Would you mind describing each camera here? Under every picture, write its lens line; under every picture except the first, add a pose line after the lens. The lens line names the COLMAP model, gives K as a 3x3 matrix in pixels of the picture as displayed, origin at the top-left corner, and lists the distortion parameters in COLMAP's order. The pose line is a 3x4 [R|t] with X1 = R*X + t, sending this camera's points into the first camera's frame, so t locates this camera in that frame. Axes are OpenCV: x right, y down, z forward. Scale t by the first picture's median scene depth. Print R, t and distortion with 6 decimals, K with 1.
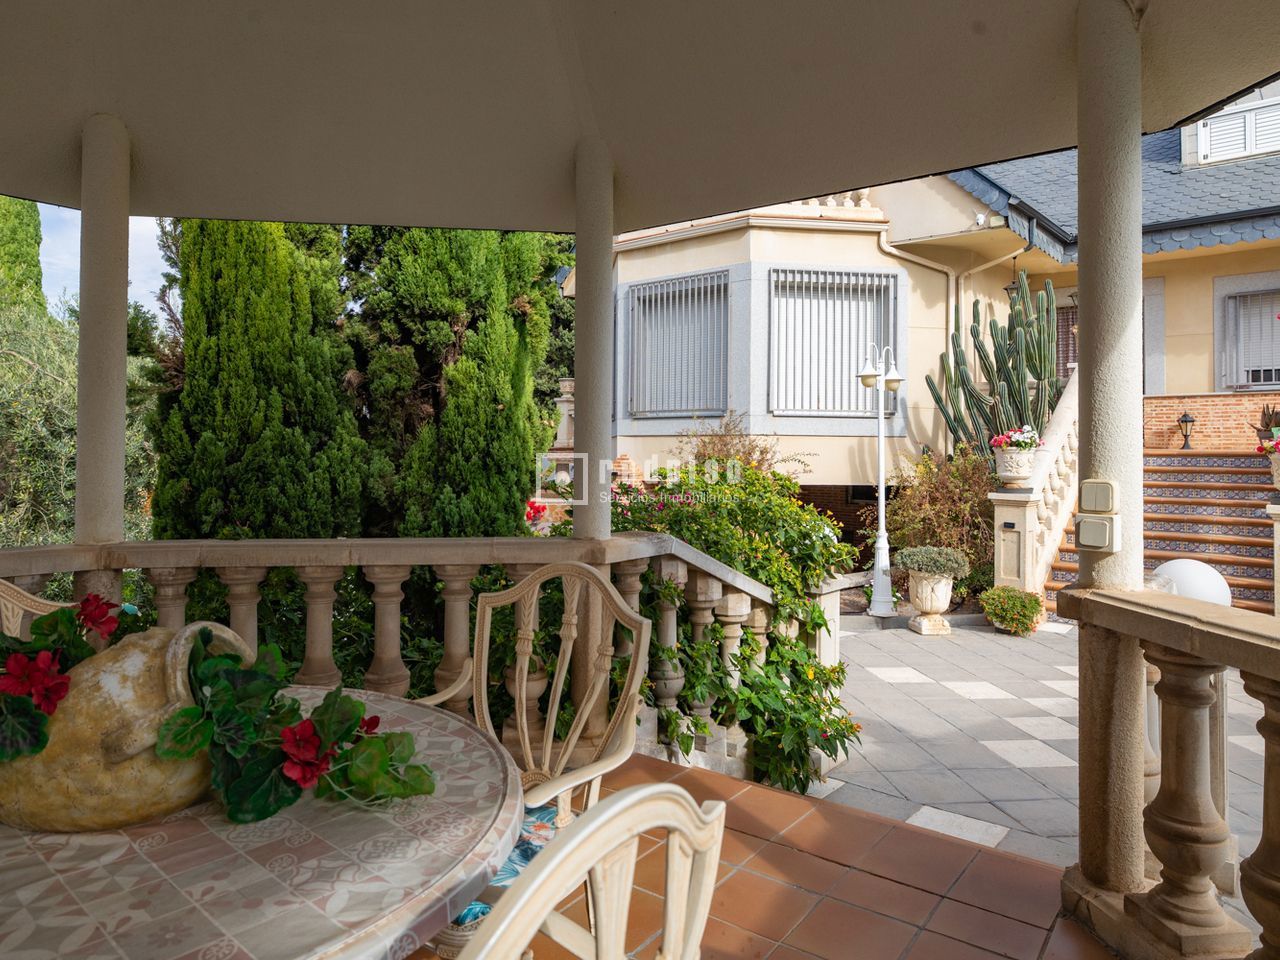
lens RADIAL K [[847.4, 0, 646.6], [0, 847.4, 428.2], [0, 0, 1]] dist [0.005034, -0.002938]
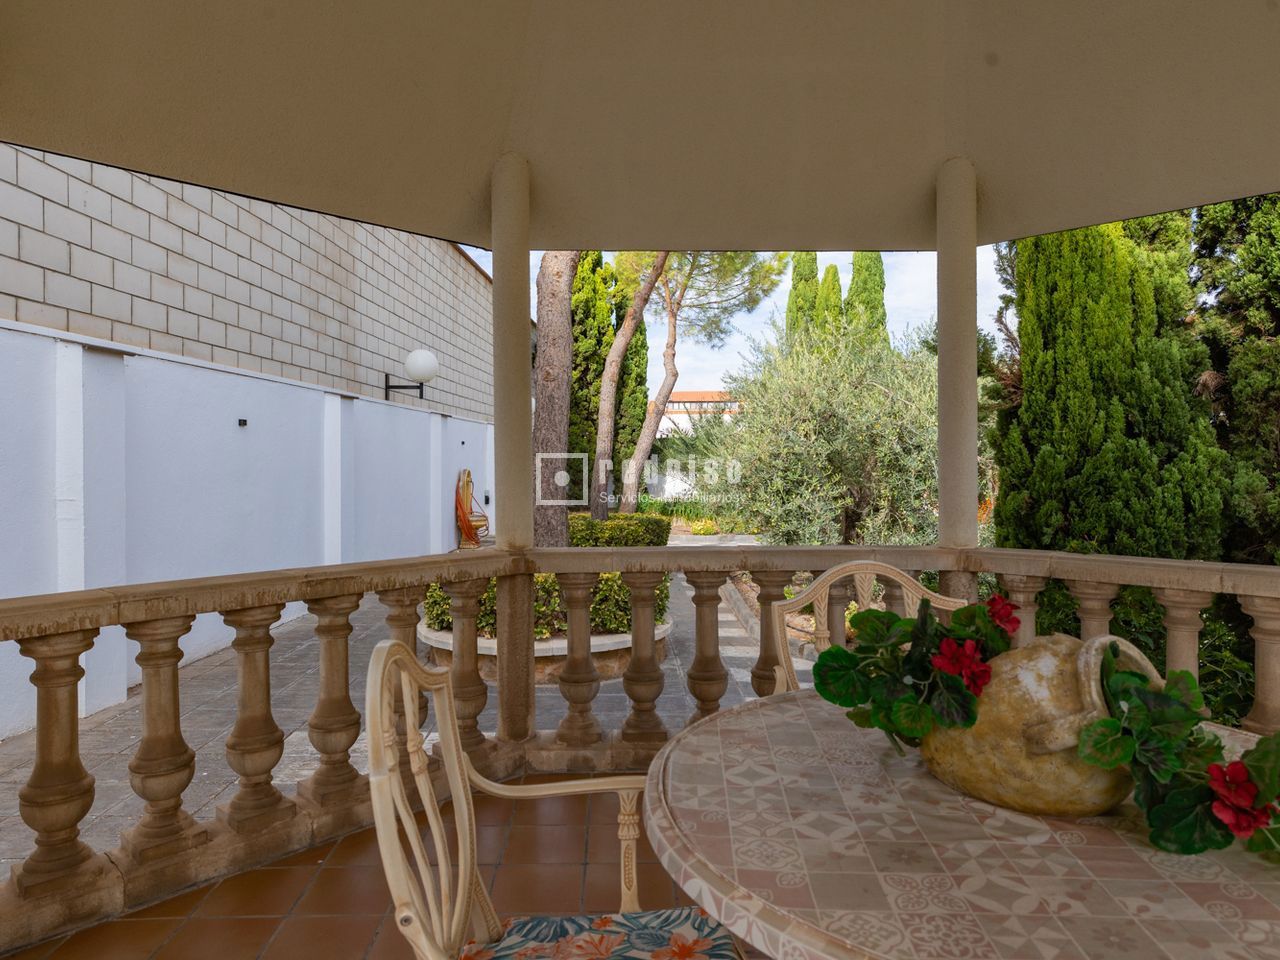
lens RADIAL K [[847.4, 0, 640.5], [0, 847.4, 471.3], [0, 0, 1]] dist [0.005034, -0.002938]
pose [[0.618603, 0.000716, -0.785704, -0.020315], [0.027023, 0.999389, 0.022187, -0.000286], [0.785239, -0.034957, 0.618205, -0.010193]]
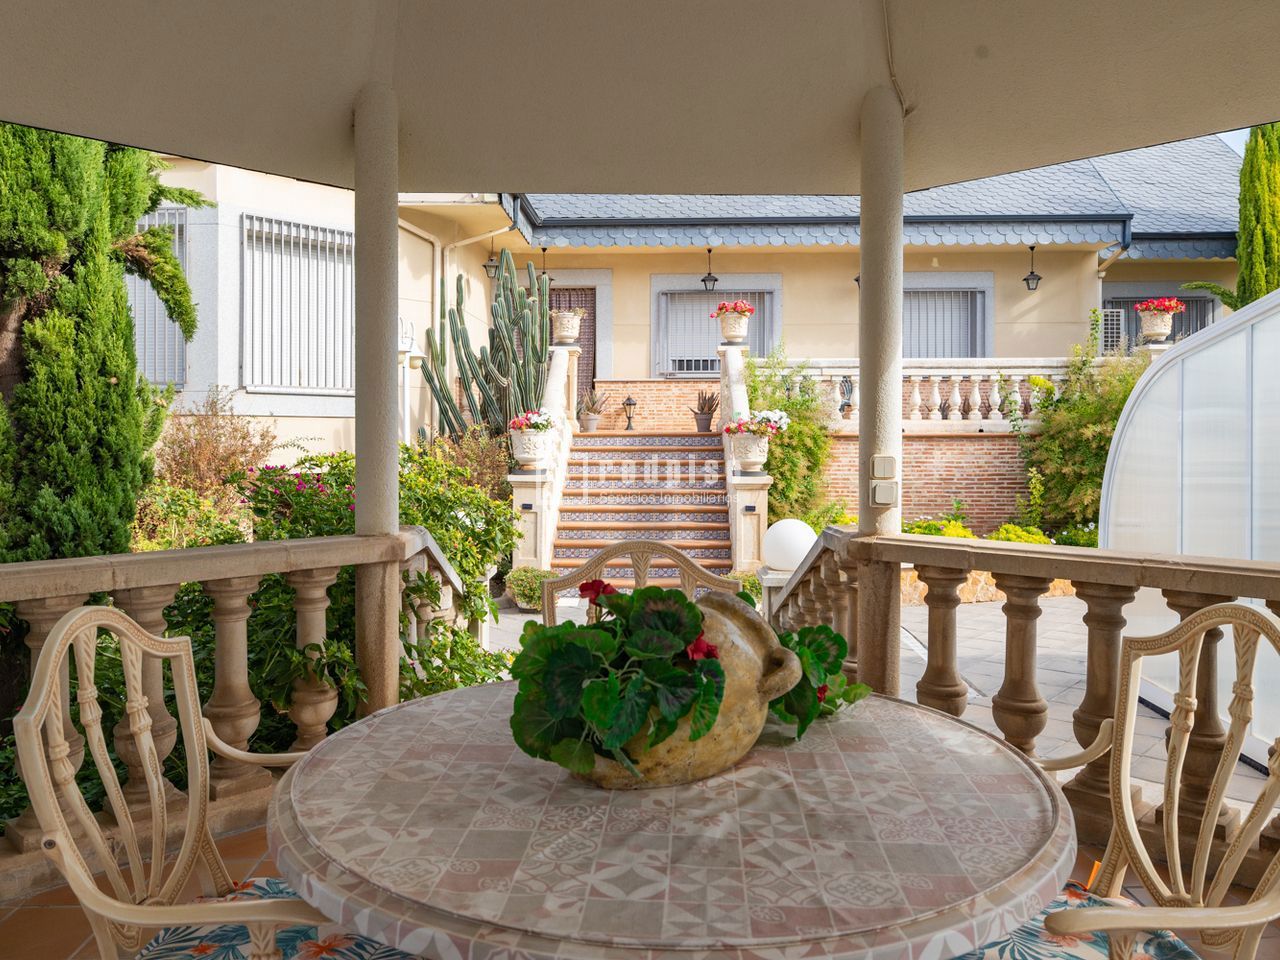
lens RADIAL K [[987.0, 0, 641.7], [0, 987.0, 439.6], [0, 0, 1]] dist [0.000513, 0.003939]
pose [[0.777004, -0.011655, 0.629387, -0.361960], [-0.009612, 0.999492, 0.030376, -0.003753], [-0.629422, -0.029652, 0.776498, 0.009378]]
